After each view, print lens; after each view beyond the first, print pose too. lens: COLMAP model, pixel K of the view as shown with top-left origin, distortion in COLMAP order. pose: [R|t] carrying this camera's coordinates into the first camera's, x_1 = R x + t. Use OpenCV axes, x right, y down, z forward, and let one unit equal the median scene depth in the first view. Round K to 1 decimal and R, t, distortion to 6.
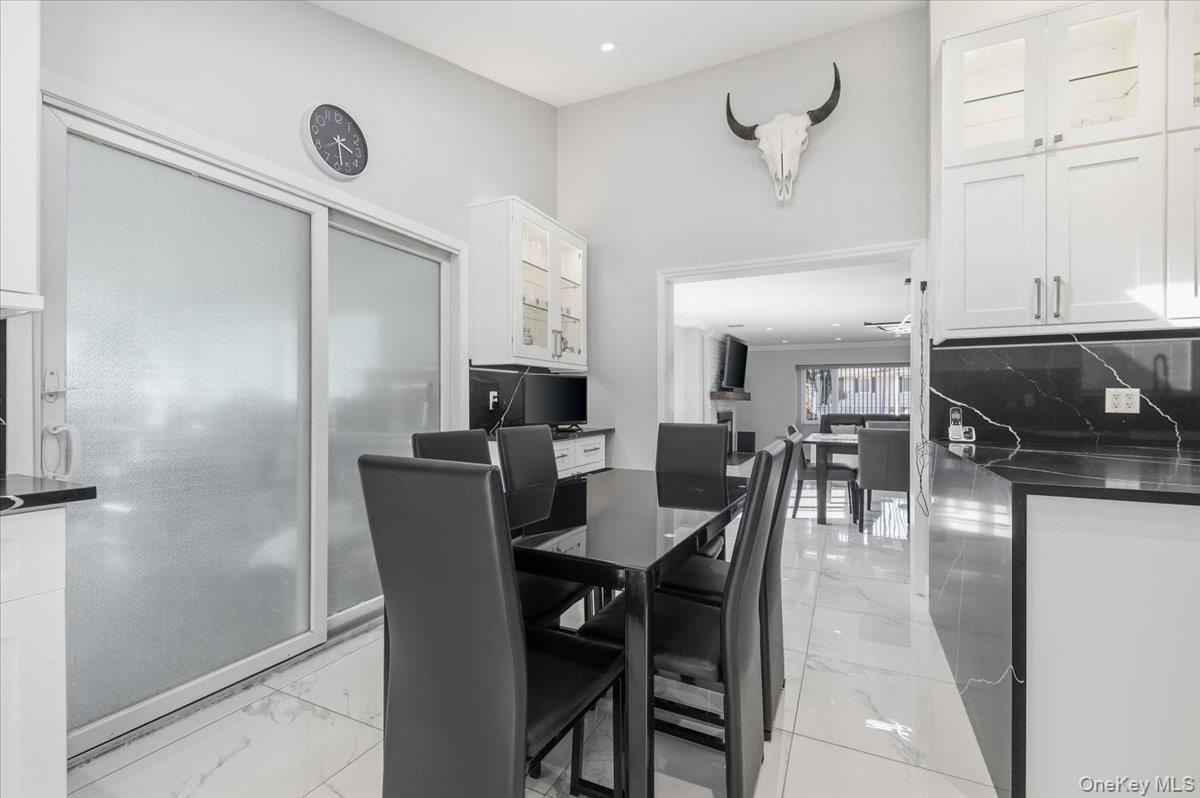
lens RADIAL K [[514.0, 0, 601.9], [0, 514.0, 403.1], [0, 0, 1]] dist [0.016579, -0.006252]
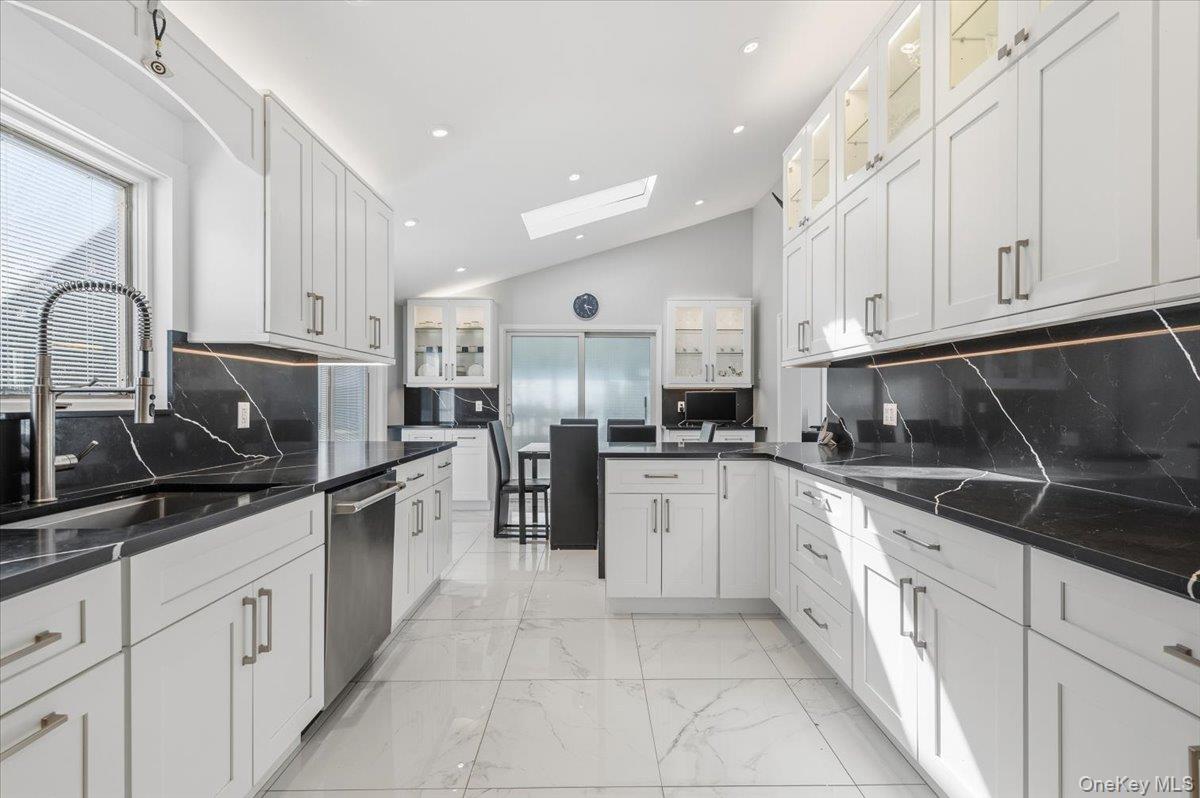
lens RADIAL K [[514.0, 0, 600.9], [0, 514.0, 399.8], [0, 0, 1]] dist [0.016579, -0.006252]
pose [[0.446879, -0.000059, -0.894594, 1.584054], [-0.006524, 0.999973, -0.003324, -0.026439], [0.894571, 0.007322, 0.446867, -0.067658]]
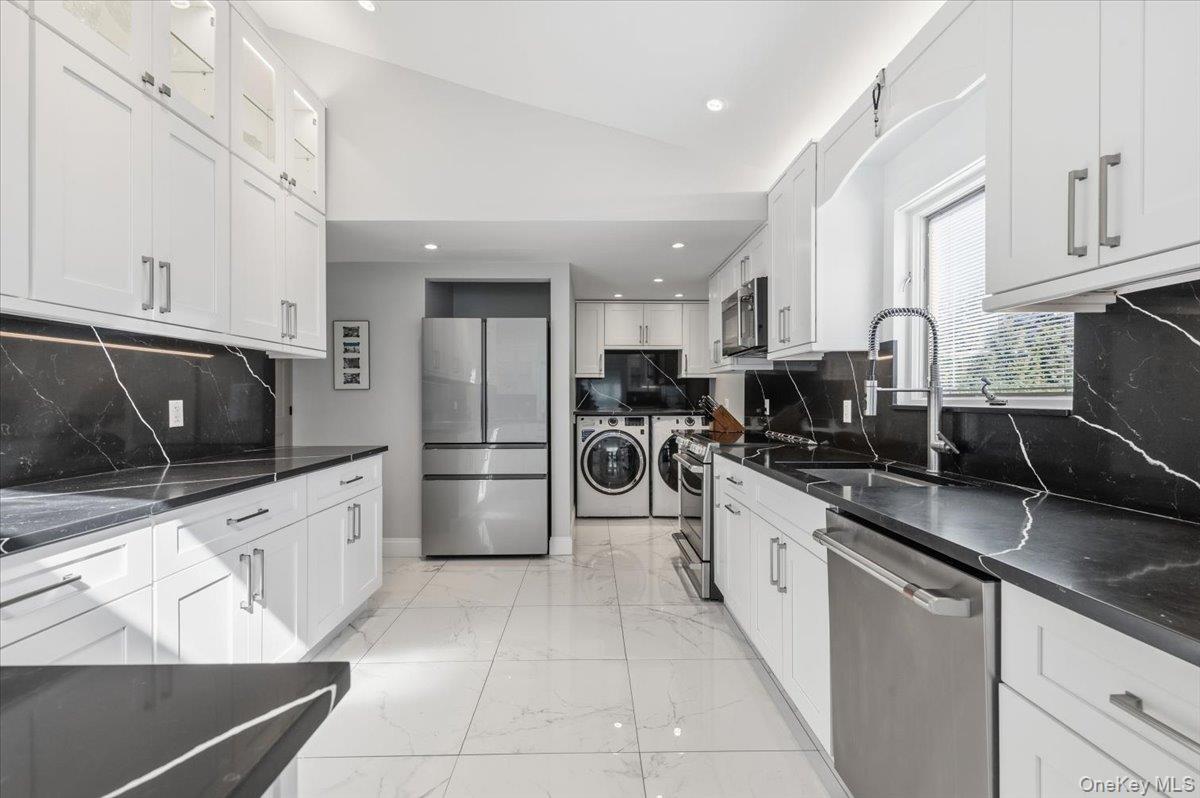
lens RADIAL K [[514.0, 0, 599.4], [0, 514.0, 397.0], [0, 0, 1]] dist [0.016579, -0.006252]
pose [[-0.450521, 0.002312, 0.892763, 0.408913], [0.005095, 0.999987, -0.000018, -0.027673], [-0.892751, 0.004540, -0.450527, 0.404322]]
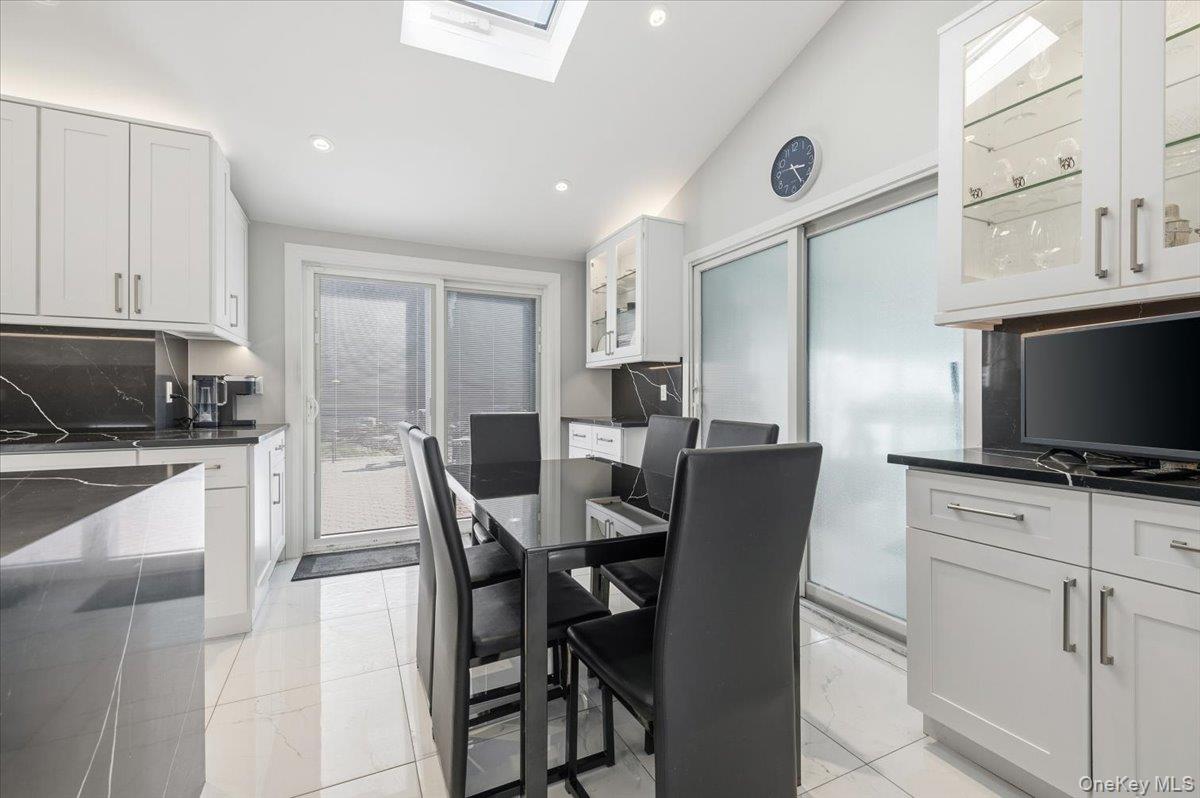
lens RADIAL K [[514.0, 0, 595.4], [0, 514.0, 398.5], [0, 0, 1]] dist [0.016579, -0.006252]
pose [[-0.620099, 0.004713, -0.784509, 0.583300], [-0.003964, 0.999950, 0.009140, 0.000016], [0.784513, 0.008777, -0.620050, 1.191761]]
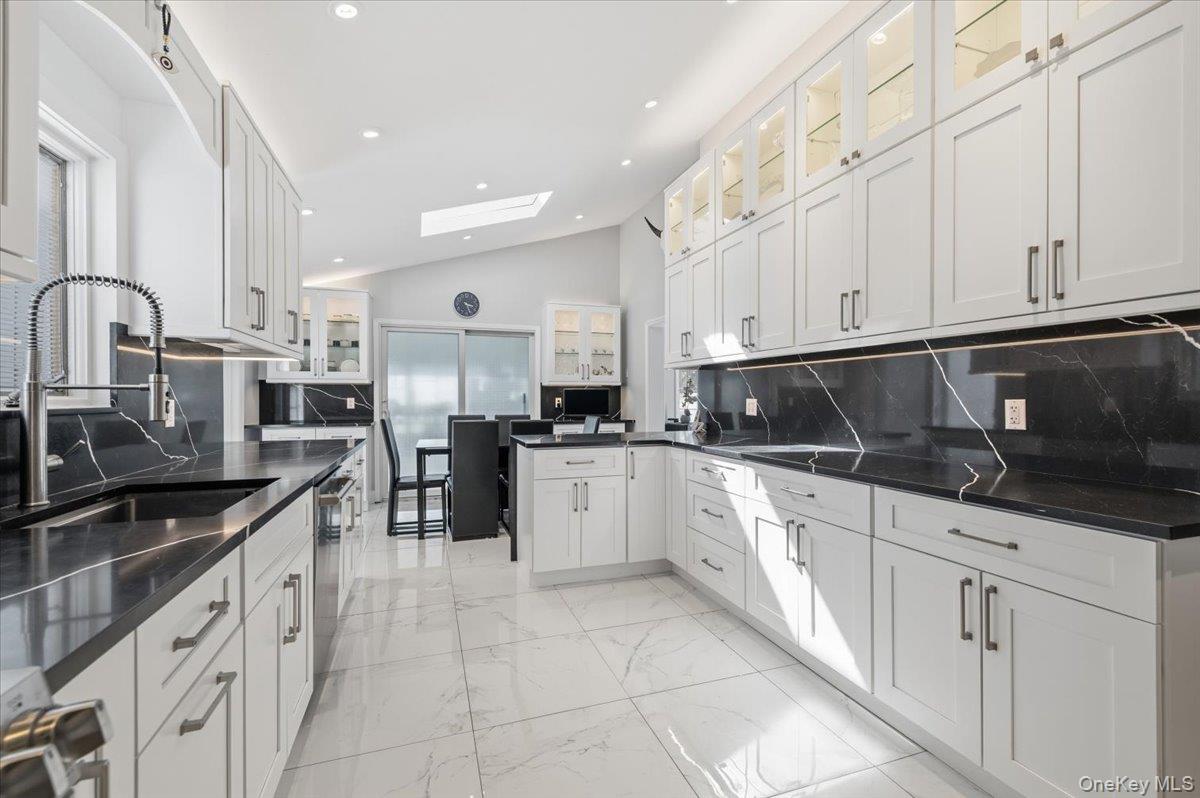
lens RADIAL K [[514.0, 0, 600.6], [0, 514.0, 398.0], [0, 0, 1]] dist [0.016579, -0.006252]
pose [[0.702250, 0.001114, -0.711929, 1.593777], [-0.003322, 0.999993, -0.001712, -0.024554], [0.711923, 0.003568, 0.702249, -0.305938]]
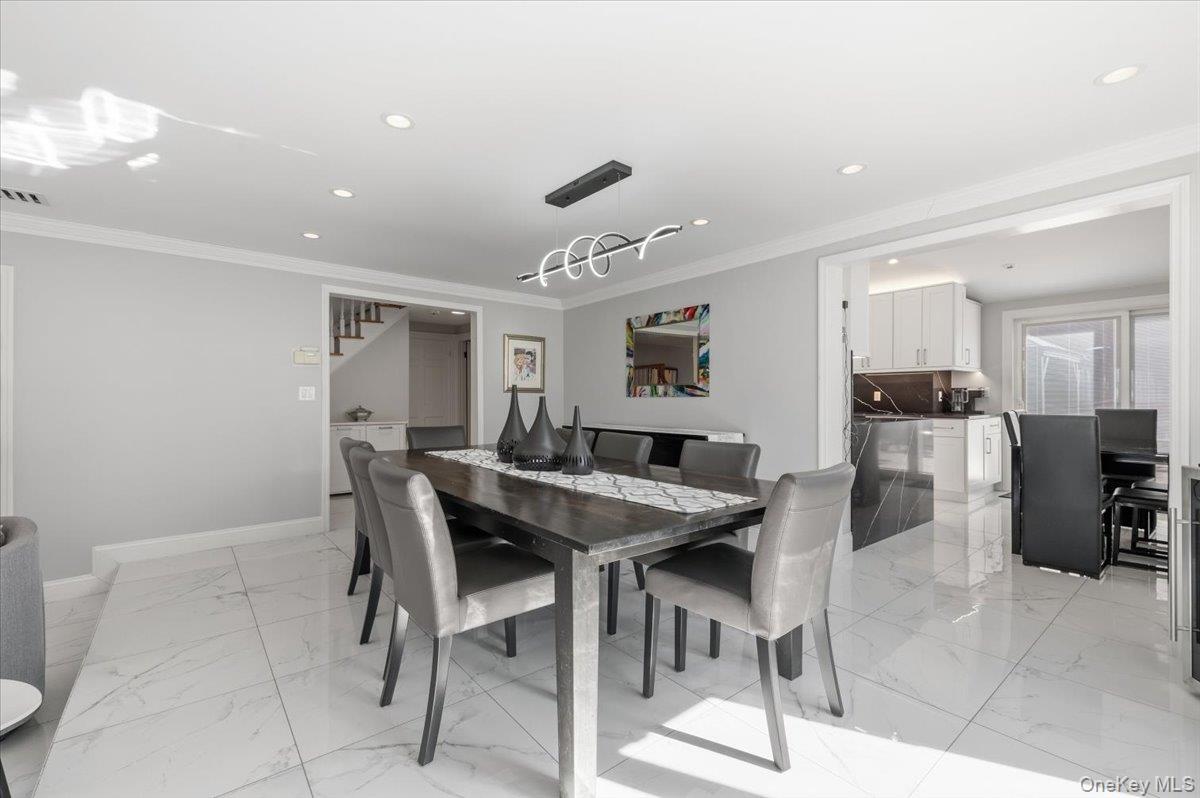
lens RADIAL K [[514.0, 0, 611.9], [0, 514.0, 397.7], [0, 0, 1]] dist [0.016579, -0.006252]
pose [[-0.909873, 0.000311, 0.414886, 0.671182], [0.000116, 1.000000, -0.000495, 0.007857], [-0.414886, -0.000402, -0.909873, 2.595403]]
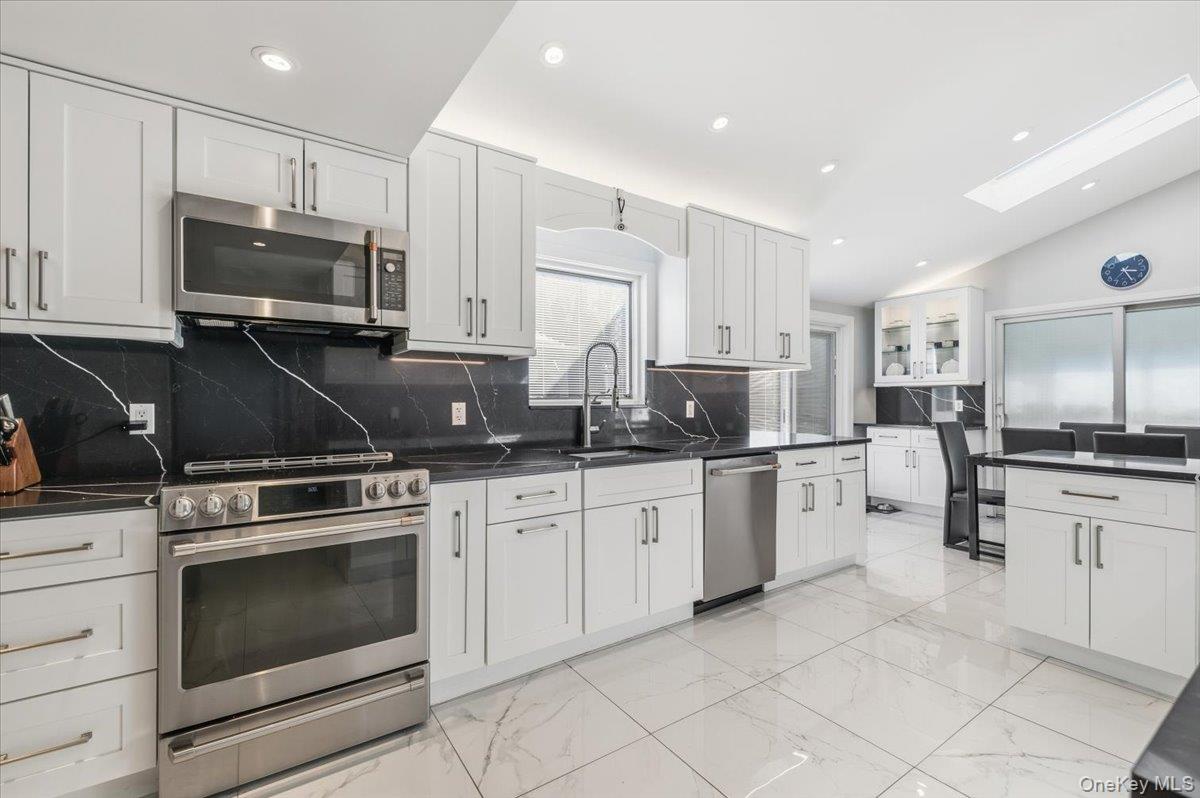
lens RADIAL K [[514.0, 0, 601.3], [0, 514.0, 399.8], [0, 0, 1]] dist [0.016579, -0.006252]
pose [[-0.499117, 0.001162, -0.866534, 1.817041], [-0.003542, 0.999988, 0.003381, -0.028235], [0.866527, 0.004756, -0.499107, 0.253317]]
